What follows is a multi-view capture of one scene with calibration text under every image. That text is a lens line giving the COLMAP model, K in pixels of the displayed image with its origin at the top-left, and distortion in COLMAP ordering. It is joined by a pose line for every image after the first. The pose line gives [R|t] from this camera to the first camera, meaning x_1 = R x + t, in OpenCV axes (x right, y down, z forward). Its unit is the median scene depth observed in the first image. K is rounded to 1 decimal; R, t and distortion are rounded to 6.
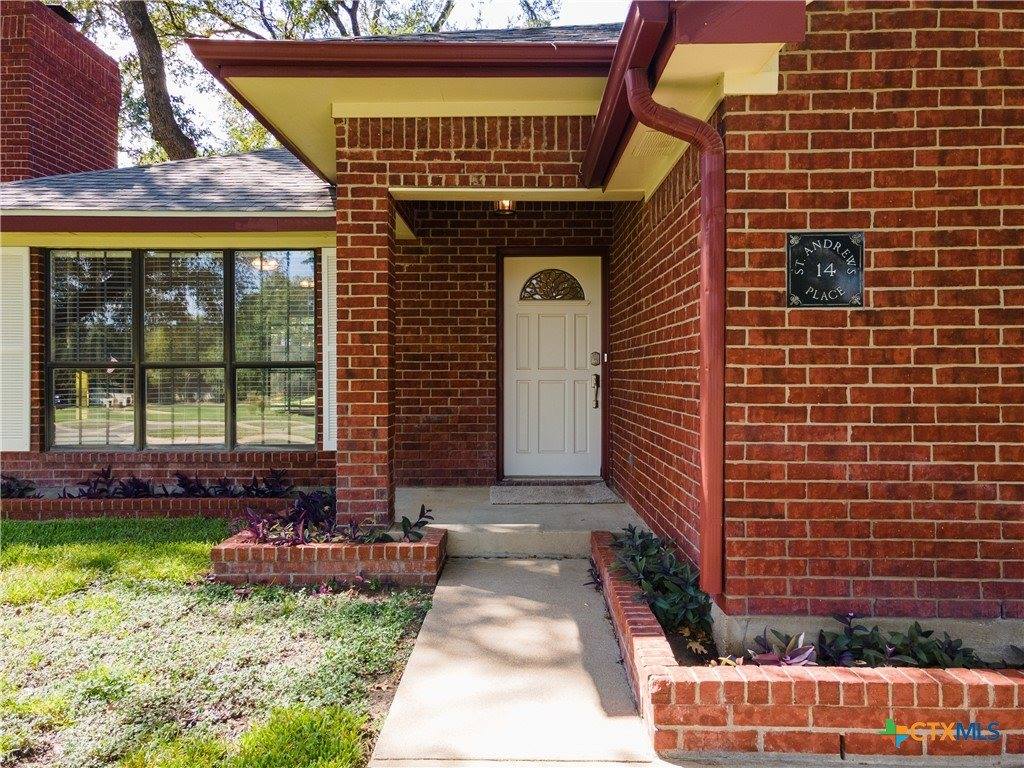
lens RADIAL K [[731.3, 0, 512.0], [0, 731.3, 384.0], [0, 0, 1]] dist [0.038767, 0.002039]
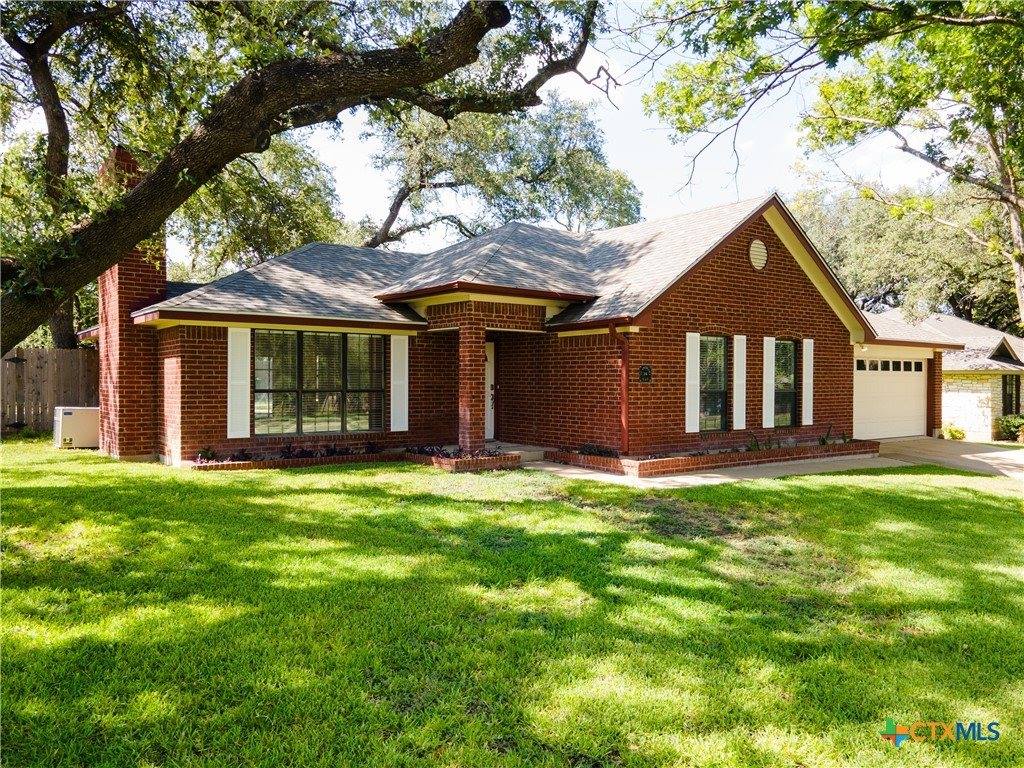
lens RADIAL K [[731.3, 0, 512.0], [0, 731.3, 384.0], [0, 0, 1]] dist [0.038767, 0.002039]
pose [[0.821231, 0.003987, 0.570582, -1.614489], [0.001699, 0.999954, -0.009433, -0.035369], [-0.570593, 0.008716, 0.821187, -1.251345]]
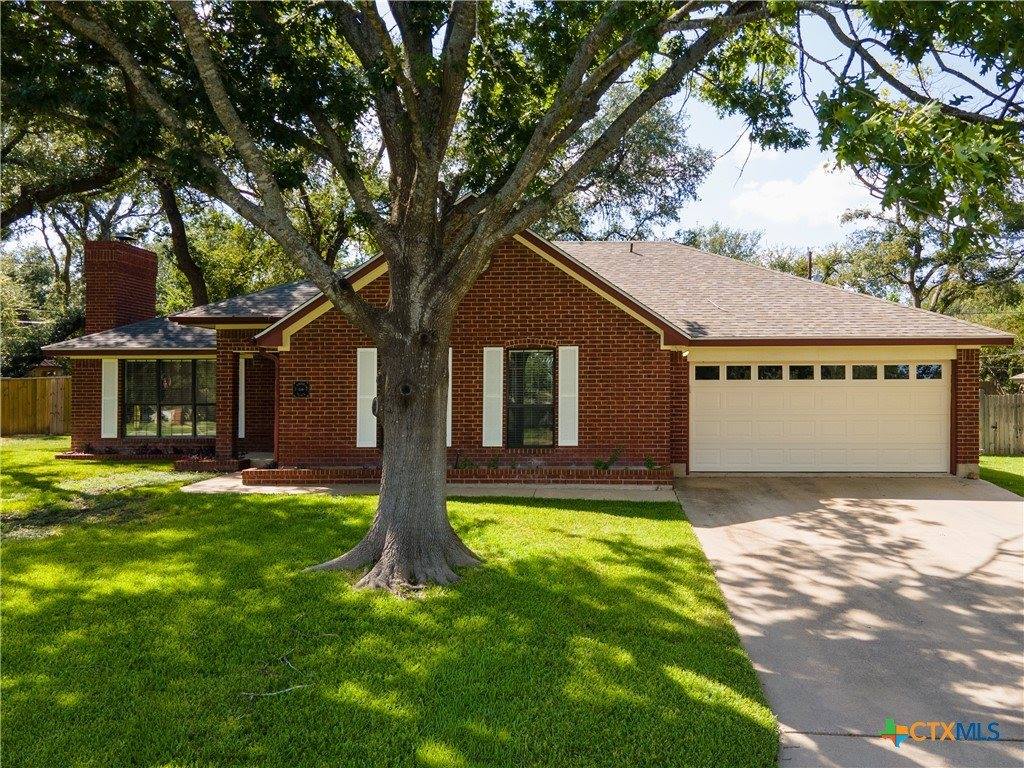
lens RADIAL K [[731.3, 0, 512.0], [0, 731.3, 384.0], [0, 0, 1]] dist [0.038767, 0.002039]
pose [[0.998688, -0.000461, -0.051202, 1.196188], [-0.000773, 0.999710, -0.024070, -0.049951], [0.051199, 0.024078, 0.998398, -2.103666]]
